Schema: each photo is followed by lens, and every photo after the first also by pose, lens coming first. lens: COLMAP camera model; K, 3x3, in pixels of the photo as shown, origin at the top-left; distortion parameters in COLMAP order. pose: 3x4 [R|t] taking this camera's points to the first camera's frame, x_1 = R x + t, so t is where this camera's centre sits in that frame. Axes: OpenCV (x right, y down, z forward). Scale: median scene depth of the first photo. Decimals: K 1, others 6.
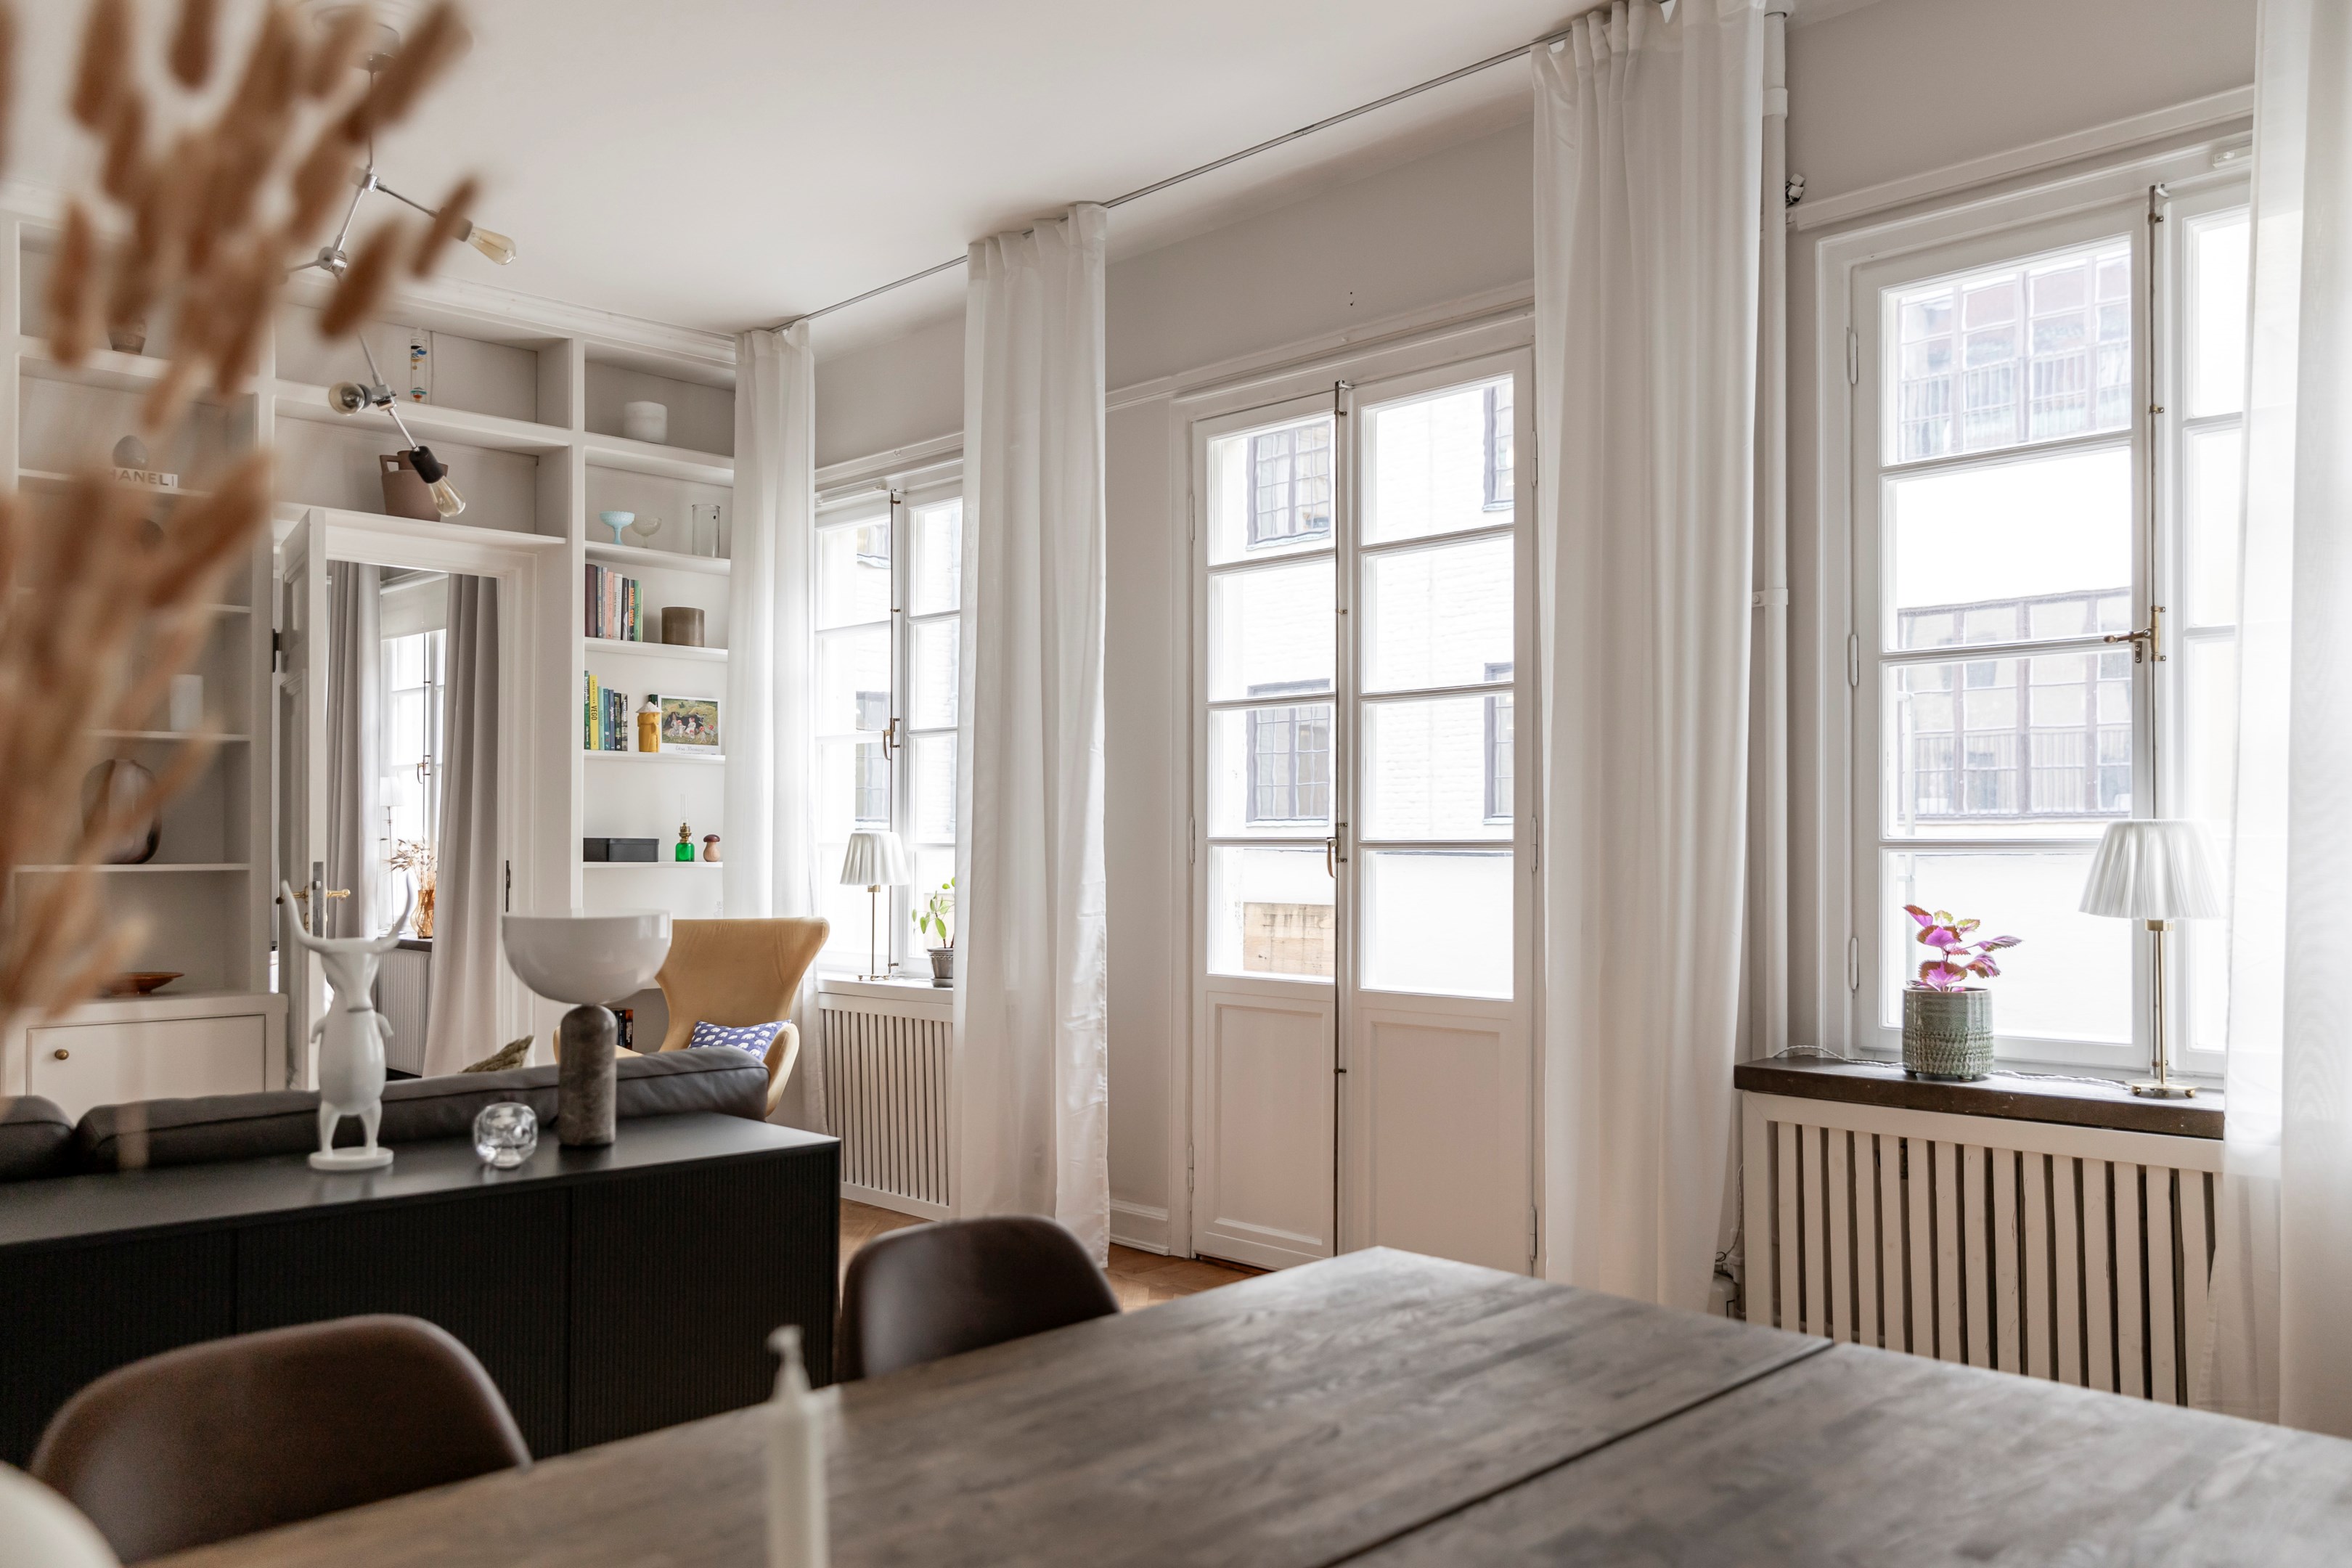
lens RADIAL K [[1802.2, 0, 1177.8], [0, 1802.2, 813.8], [0, 0, 1]] dist [0.006900, 0.002627]
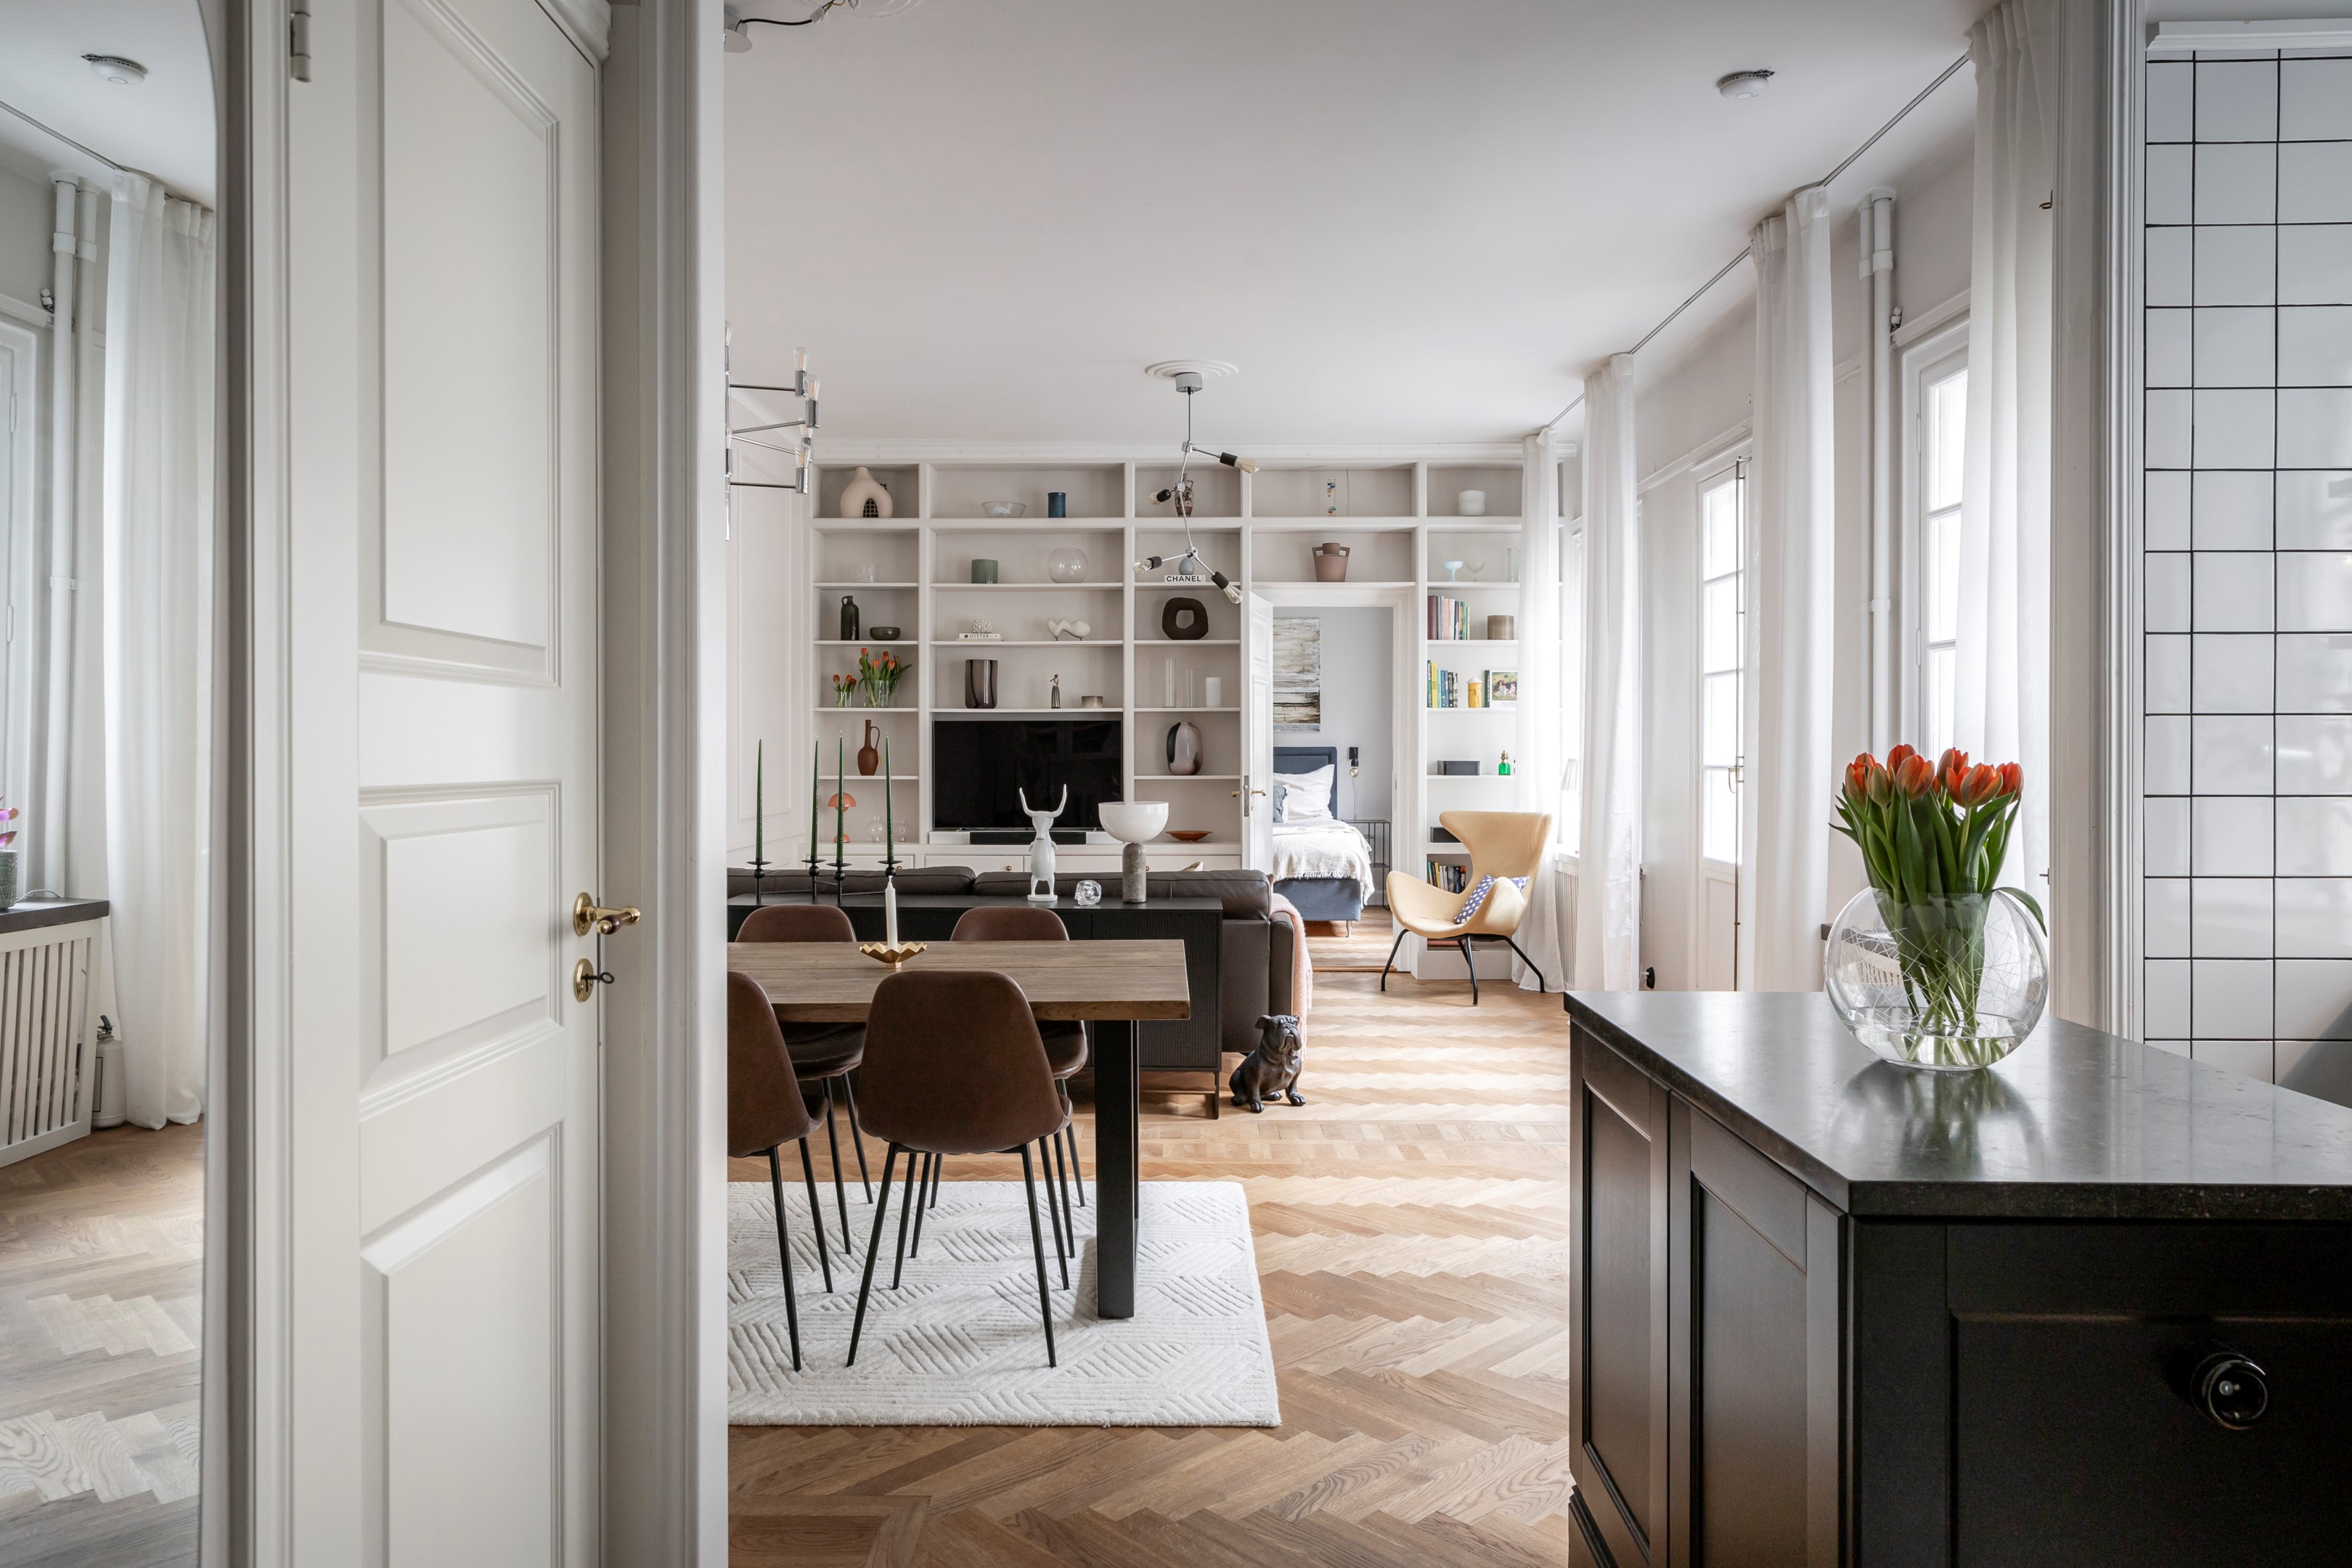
lens RADIAL K [[1570.0, 0, 1202.4], [0, 1570.0, 729.0], [0, 0, 1]] dist [0.007334, 0.001046]
pose [[0.713447, -0.010764, -0.700627, 0.535218], [0.015311, 0.999883, 0.000229, -0.019406], [0.700542, -0.010890, 0.713528, -0.179686]]
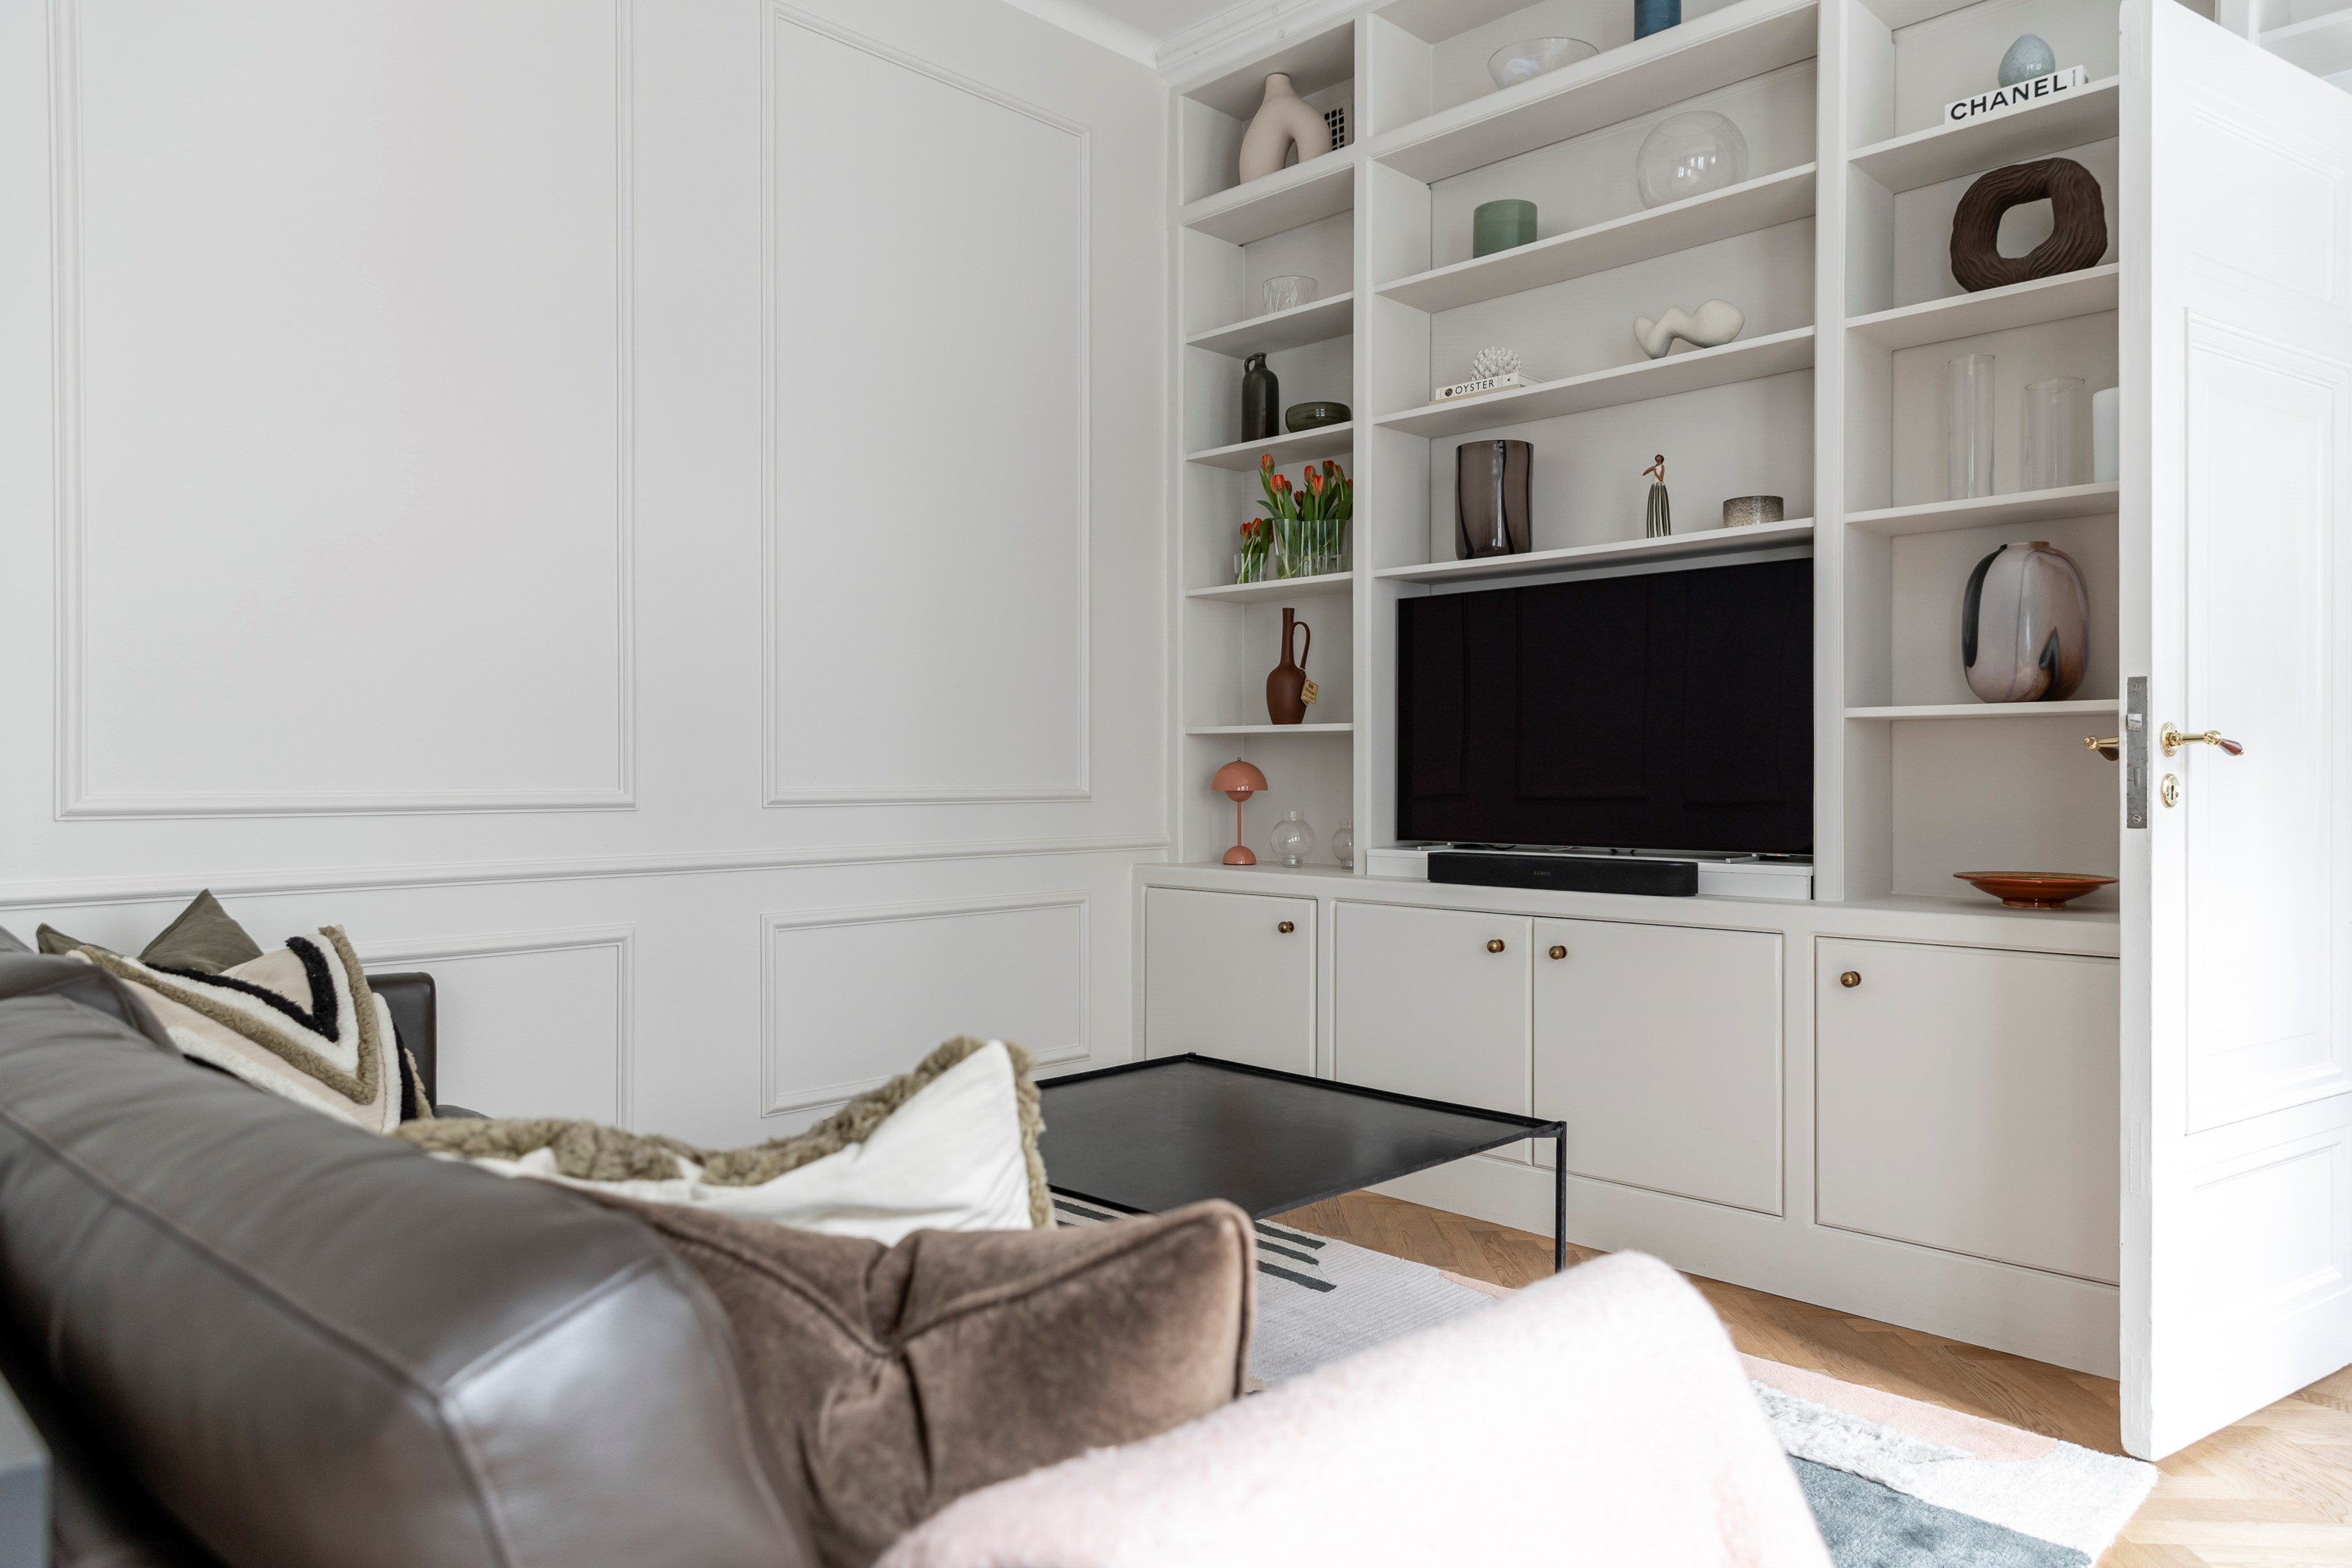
lens RADIAL K [[1539.4, 0, 1176.0], [0, 1539.4, 784.0], [0, 0, 1]] dist [-0.001320, 0.020583]
pose [[0.004975, 0.006730, -0.999965, -0.031806], [0.020607, 0.999764, 0.006831, 0.039840], [0.999775, -0.020640, 0.004835, 0.591708]]
